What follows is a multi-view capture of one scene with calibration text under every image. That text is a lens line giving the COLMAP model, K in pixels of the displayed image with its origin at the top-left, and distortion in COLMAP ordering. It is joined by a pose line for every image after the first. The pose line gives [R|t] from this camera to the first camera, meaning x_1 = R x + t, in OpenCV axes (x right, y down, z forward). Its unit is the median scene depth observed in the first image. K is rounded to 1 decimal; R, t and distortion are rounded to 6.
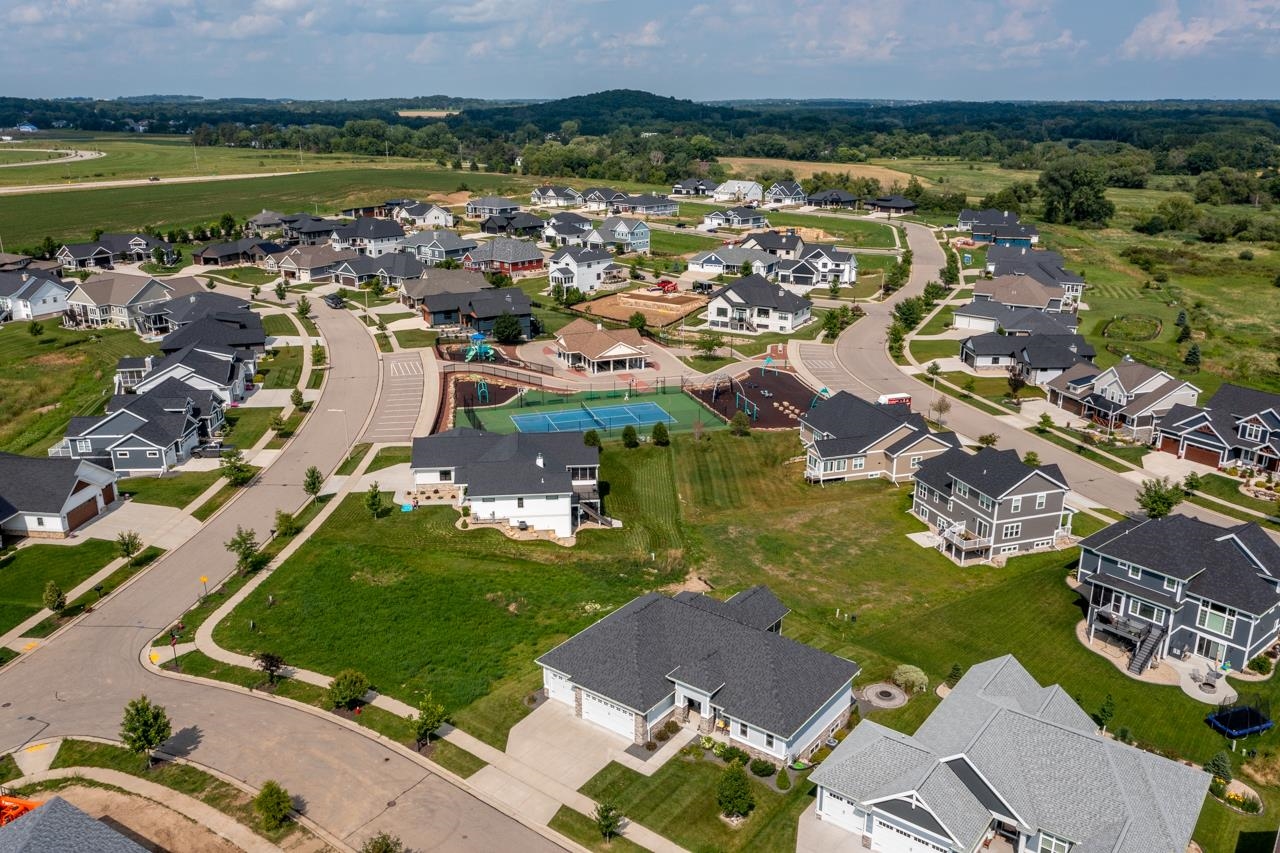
lens RADIAL K [[1016.4, 0, 637.2], [0, 1016.4, 429.8], [0, 0, 1]] dist [-0.002217, 0.007544]
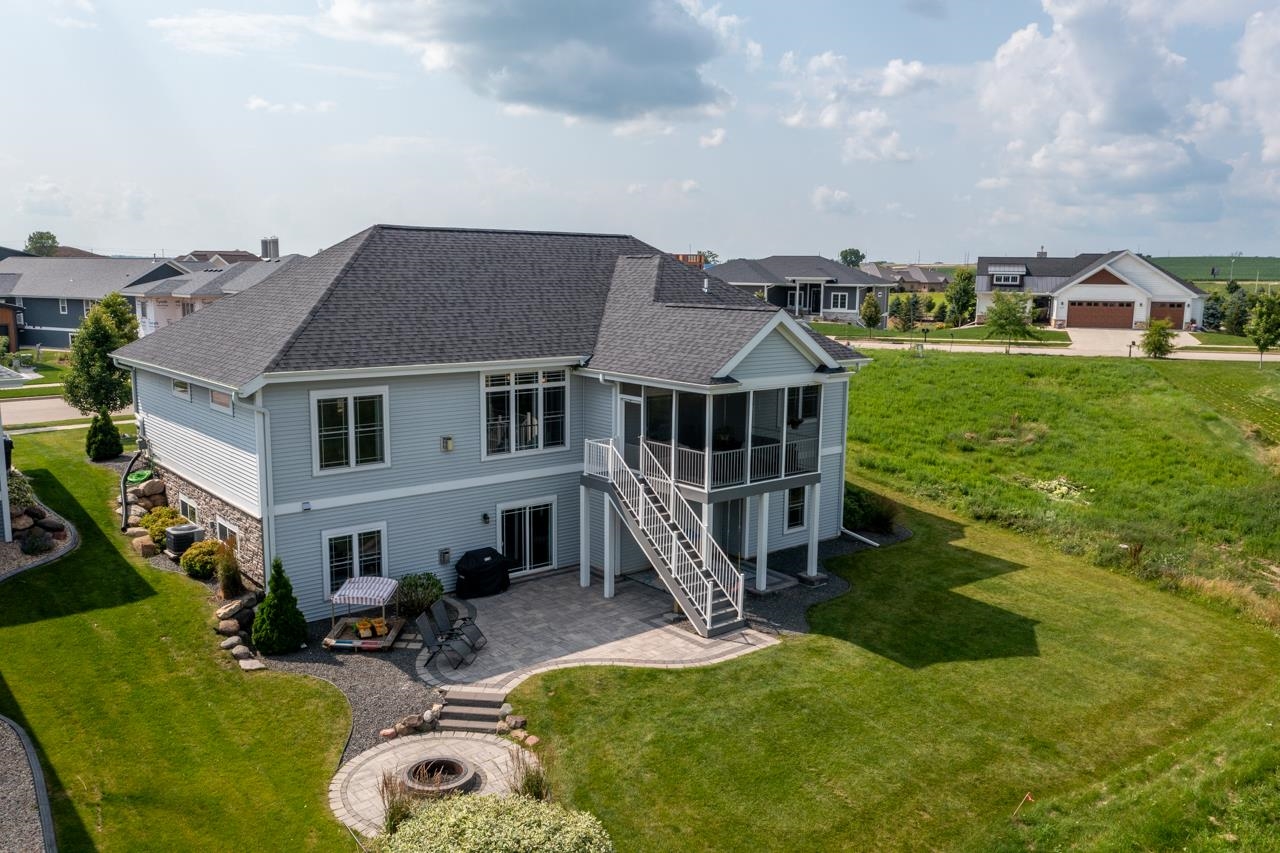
lens RADIAL K [[1016.4, 0, 637.2], [0, 1016.4, 429.8], [0, 0, 1]] dist [-0.002217, 0.007544]
pose [[-0.221883, 0.149429, -0.963555, 0.271093], [-0.311370, 0.925591, 0.215242, 0.088290], [0.924022, 0.347781, -0.158845, 0.669055]]
